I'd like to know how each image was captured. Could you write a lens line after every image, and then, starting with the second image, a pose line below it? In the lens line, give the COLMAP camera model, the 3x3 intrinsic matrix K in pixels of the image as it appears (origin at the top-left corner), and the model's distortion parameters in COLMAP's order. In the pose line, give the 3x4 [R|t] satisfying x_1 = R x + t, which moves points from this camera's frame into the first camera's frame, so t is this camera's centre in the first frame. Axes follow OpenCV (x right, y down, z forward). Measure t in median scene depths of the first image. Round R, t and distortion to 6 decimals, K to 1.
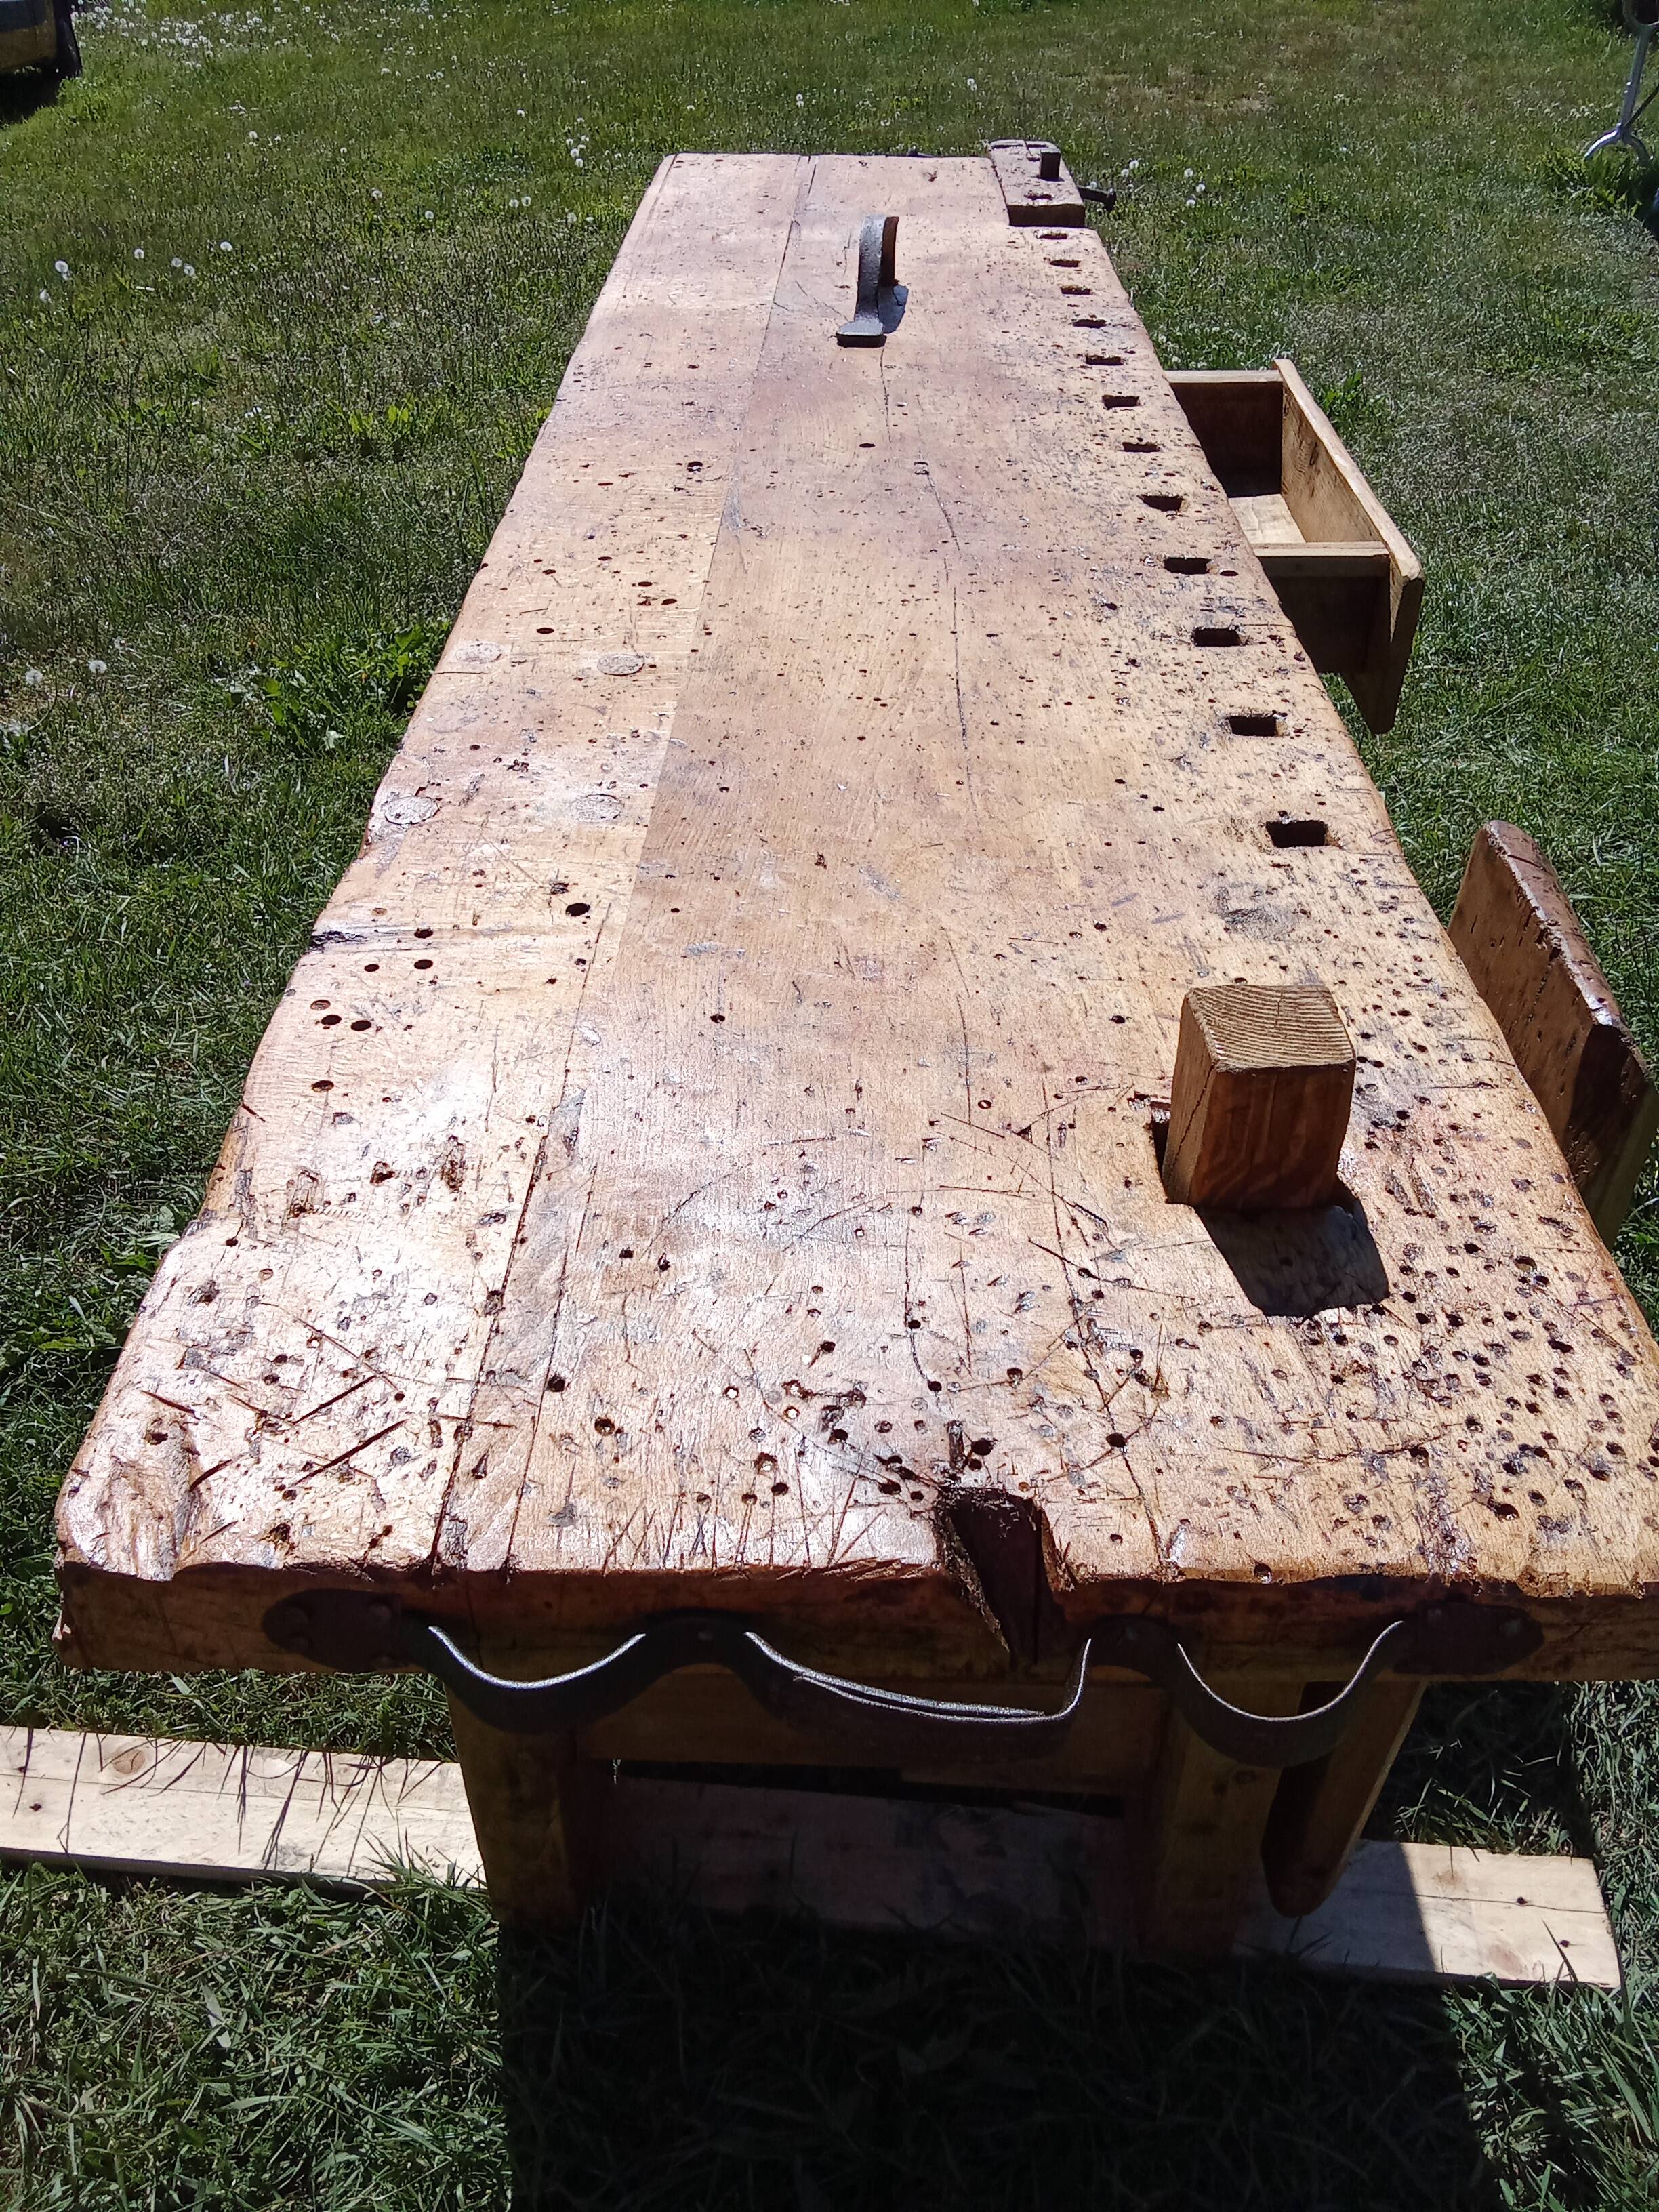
lens RADIAL K [[1737.3, 0, 829.6], [0, 1737.3, 1099.0], [0, 0, 1]] dist [0.048966, -0.076832]
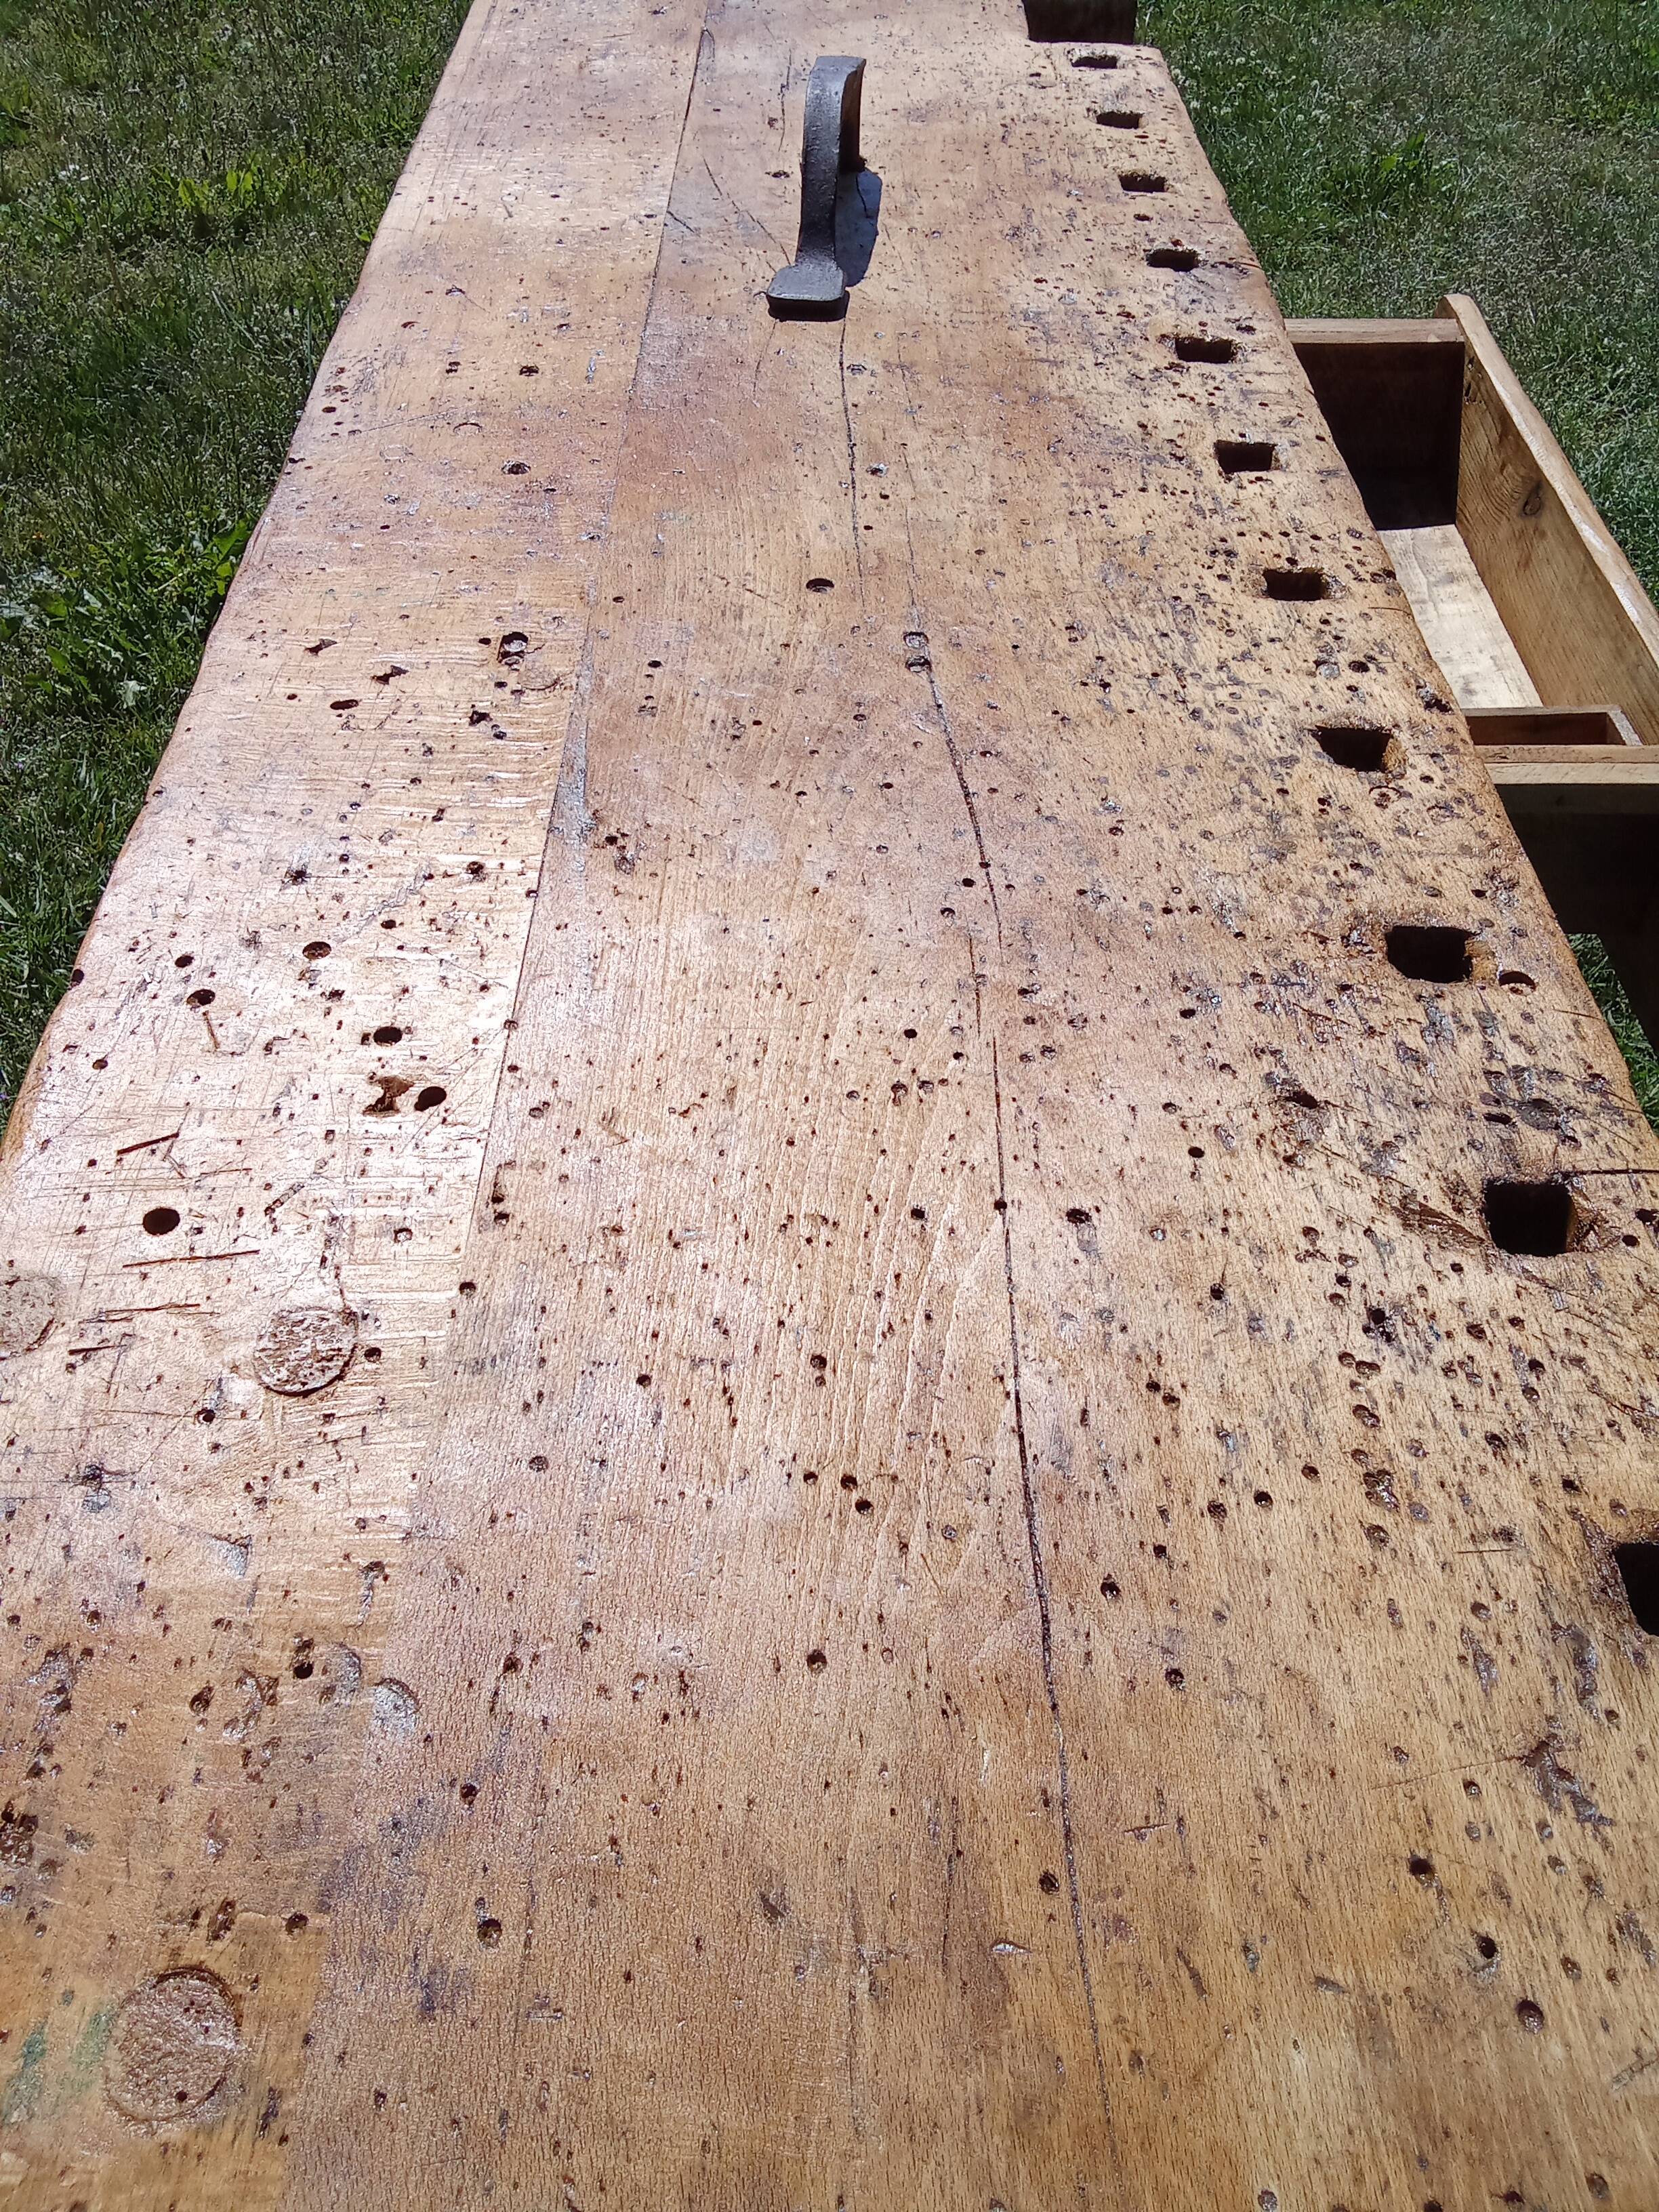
lens RADIAL K [[1737.3, 0, 831.2], [0, 1737.3, 1103.7], [0, 0, 1]] dist [0.048966, -0.076832]
pose [[0.999648, -0.013801, 0.022646, 0.008628], [0.010148, 0.987995, 0.154154, -0.258996], [-0.024501, -0.153870, 0.987787, 0.360799]]
